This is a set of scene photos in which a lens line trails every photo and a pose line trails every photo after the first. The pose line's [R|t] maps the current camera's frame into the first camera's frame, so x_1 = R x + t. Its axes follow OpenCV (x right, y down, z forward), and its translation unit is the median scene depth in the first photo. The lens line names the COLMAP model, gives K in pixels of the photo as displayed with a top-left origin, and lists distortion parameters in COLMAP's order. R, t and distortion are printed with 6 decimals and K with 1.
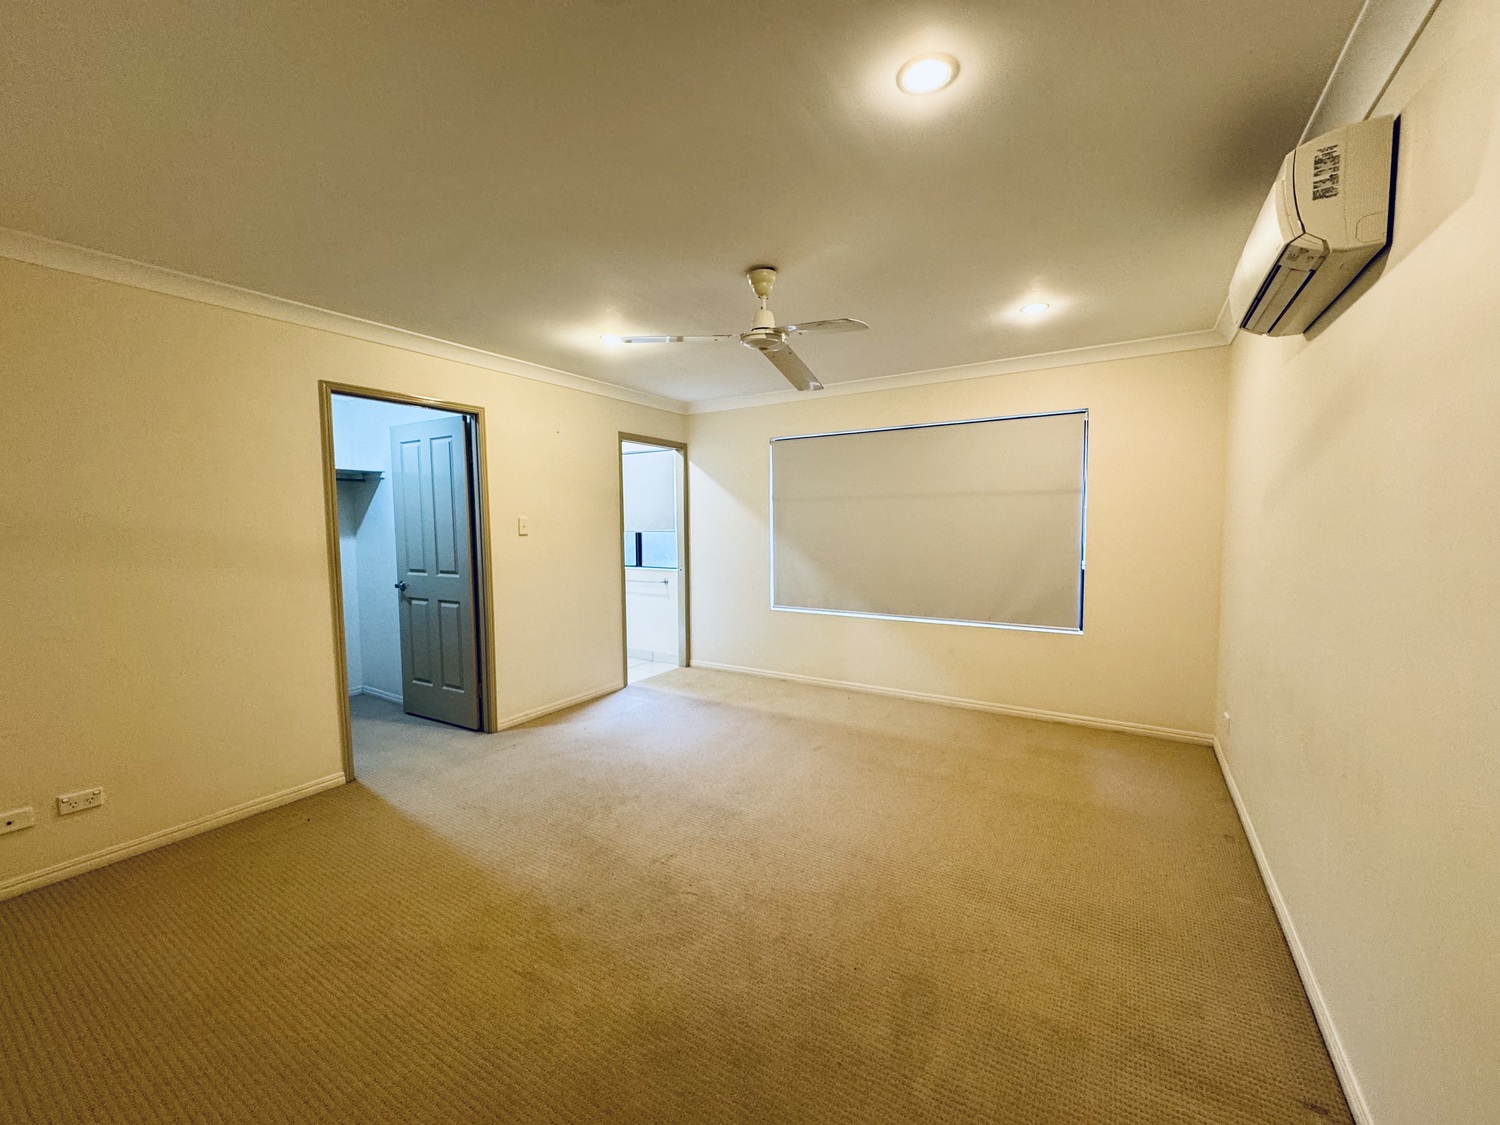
lens RADIAL K [[598.2, 0, 749.5], [0, 598.2, 563.6], [0, 0, 1]] dist [0.000856, -0.000387]
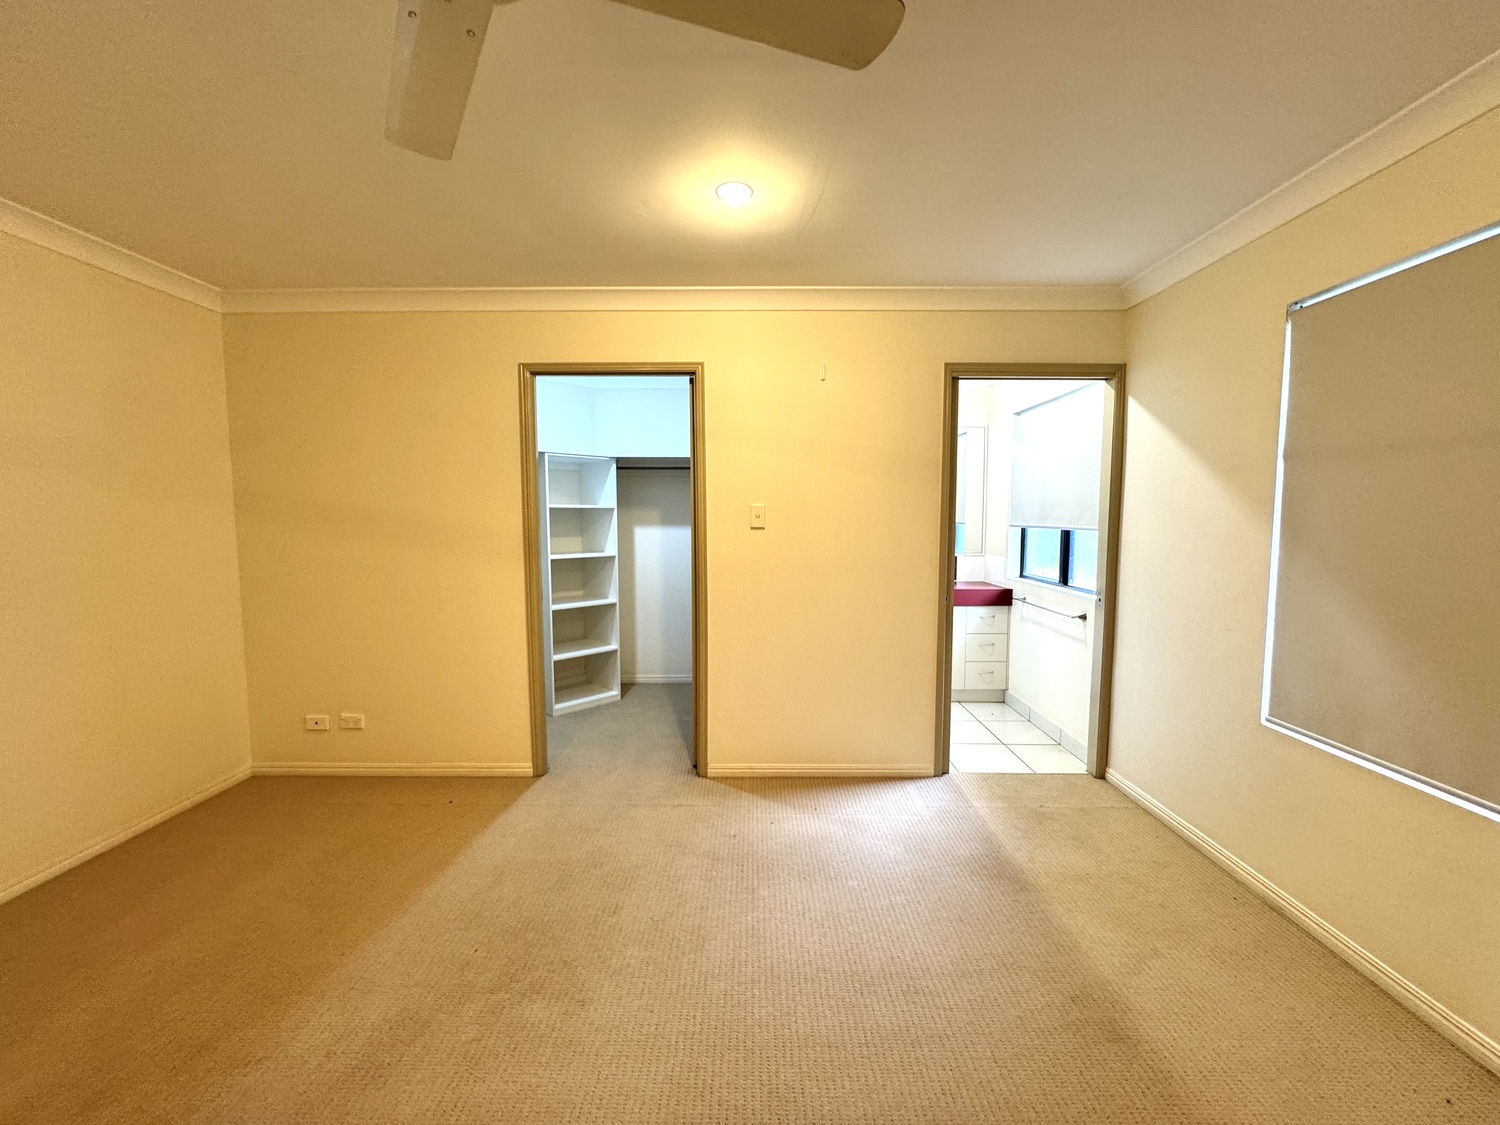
lens RADIAL K [[598.2, 0, 751.7], [0, 598.2, 559.1], [0, 0, 1]] dist [0.000856, -0.000387]
pose [[0.523282, 0.072552, -0.849065, 0.207550], [-0.065056, 0.996863, 0.045087, -0.035355], [0.849672, 0.031643, 0.526361, 0.507681]]
